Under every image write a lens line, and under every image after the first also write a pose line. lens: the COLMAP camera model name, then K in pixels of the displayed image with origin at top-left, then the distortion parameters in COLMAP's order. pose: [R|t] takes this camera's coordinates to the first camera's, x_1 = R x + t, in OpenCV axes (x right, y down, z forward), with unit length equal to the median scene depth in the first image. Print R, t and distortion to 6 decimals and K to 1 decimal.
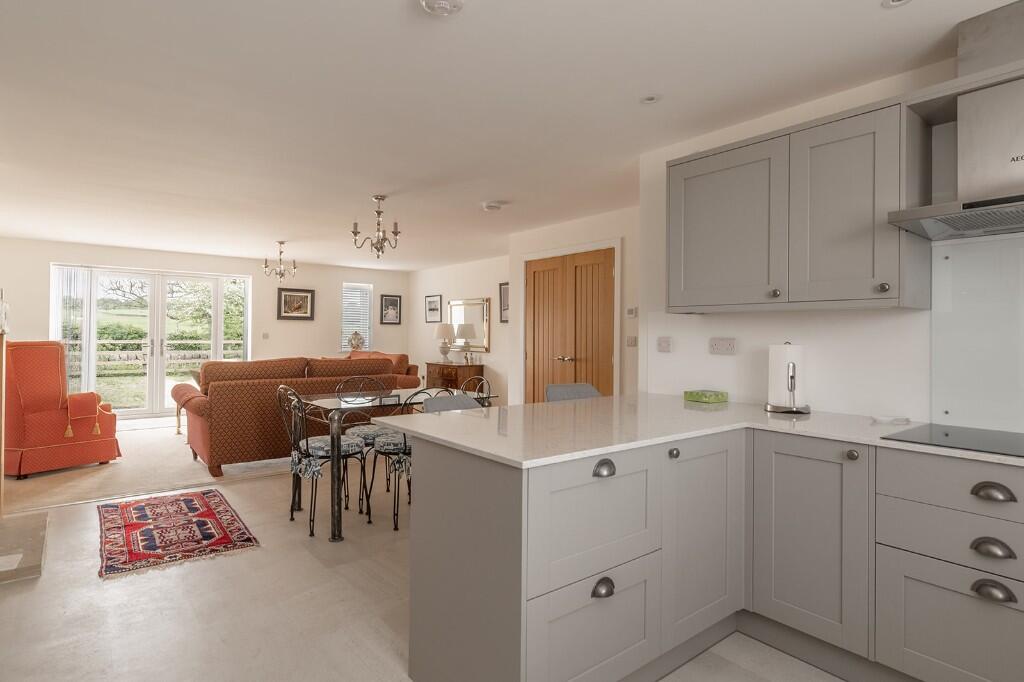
lens RADIAL K [[551.4, 0, 511.1], [0, 551.4, 330.4], [0, 0, 1]] dist [-0.001273, -0.000697]
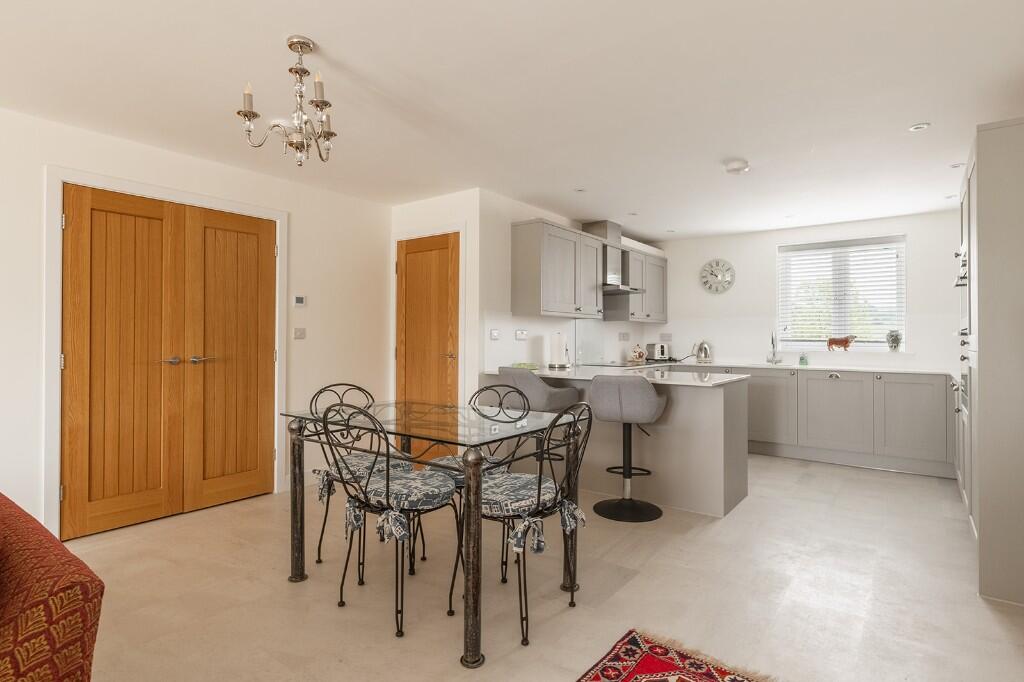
lens RADIAL K [[536.2, 0, 516.9], [0, 536.2, 330.5], [0, 0, 1]] dist [-0.000181, 0.000373]
pose [[-0.254733, 0.002358, 0.967009, -0.718092], [-0.014991, 0.999867, -0.006387, 0.015267], [-0.966895, -0.016123, -0.254664, 0.885453]]
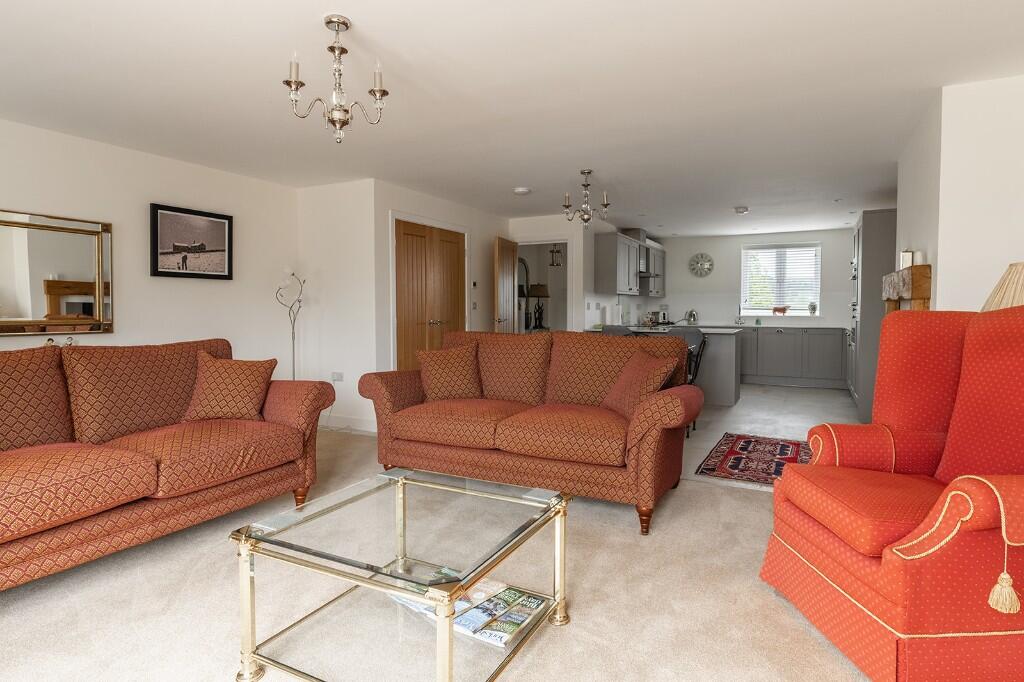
lens RADIAL K [[558.1, 0, 531.2], [0, 558.1, 326.4], [0, 0, 1]] dist [0.023586, 0.000082]
pose [[-0.427108, -0.040289, 0.903303, -1.122472], [-0.012009, 0.999171, 0.038887, 0.015024], [-0.904121, 0.005762, -0.427238, 1.480190]]
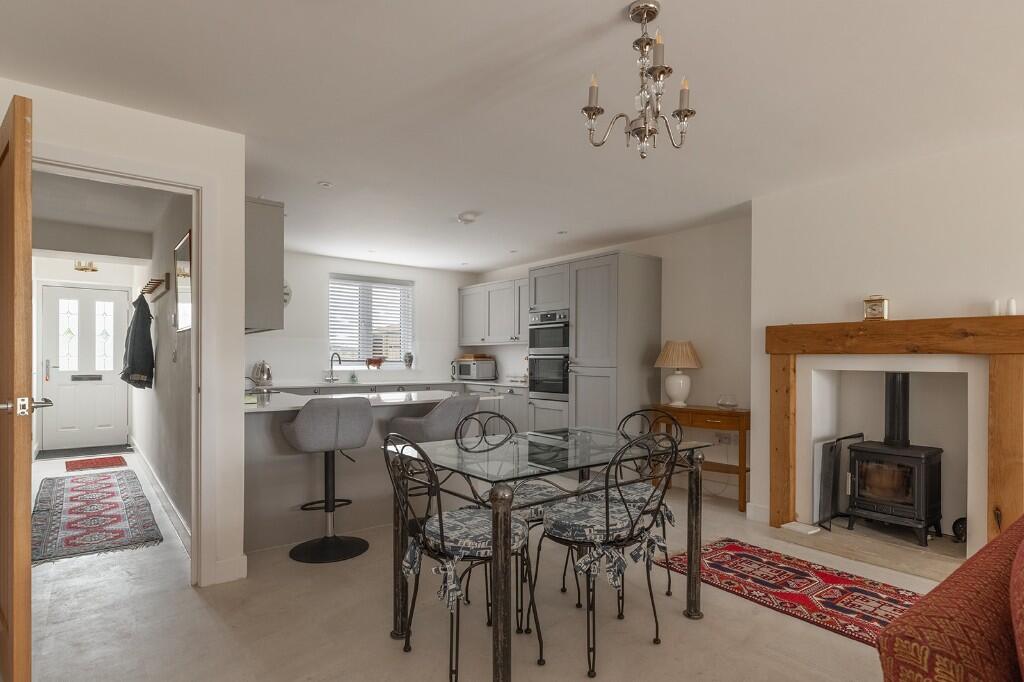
lens RADIAL K [[542.2, 0, 517.1], [0, 542.2, 361.4], [0, 0, 1]] dist [-0.000279, -0.000057]
pose [[-0.999886, -0.014299, 0.004829, -0.142569], [-0.014323, 0.999885, -0.005072, 0.023541], [-0.004755, -0.005141, -0.999975, 1.327819]]
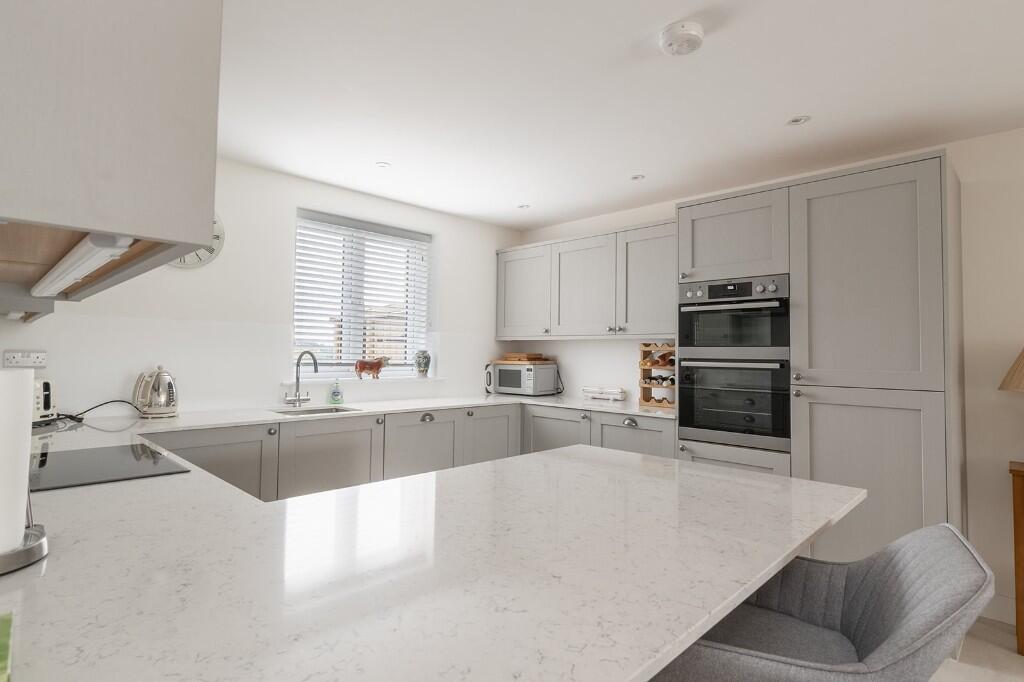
lens RADIAL K [[536.2, 0, 516.9], [0, 536.2, 330.5], [0, 0, 1]] dist [-0.000181, 0.000373]
pose [[-0.993137, -0.029243, -0.113239, 0.110065], [-0.023388, 0.998337, -0.052695, 0.006326], [0.114592, -0.049685, -0.992169, 0.746080]]
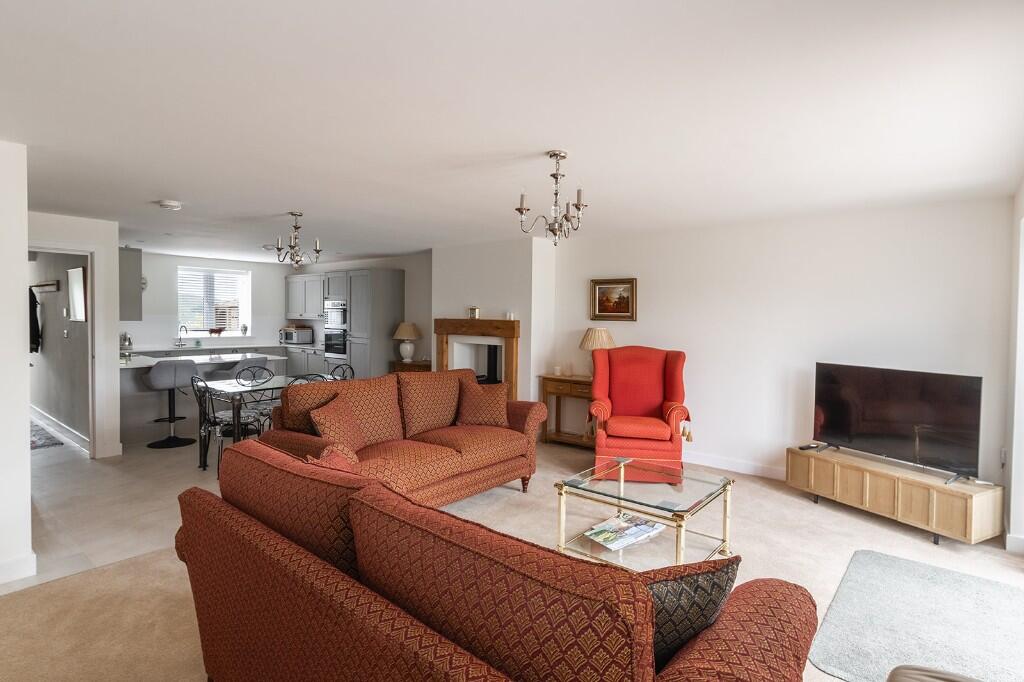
lens RADIAL K [[536.2, 0, 516.9], [0, 536.2, 330.5], [0, 0, 1]] dist [-0.000181, 0.000373]
pose [[-0.979557, -0.016766, -0.200469, -0.437099], [-0.021031, 0.999595, 0.019161, -0.039192], [0.200066, 0.022985, -0.979513, 2.016725]]
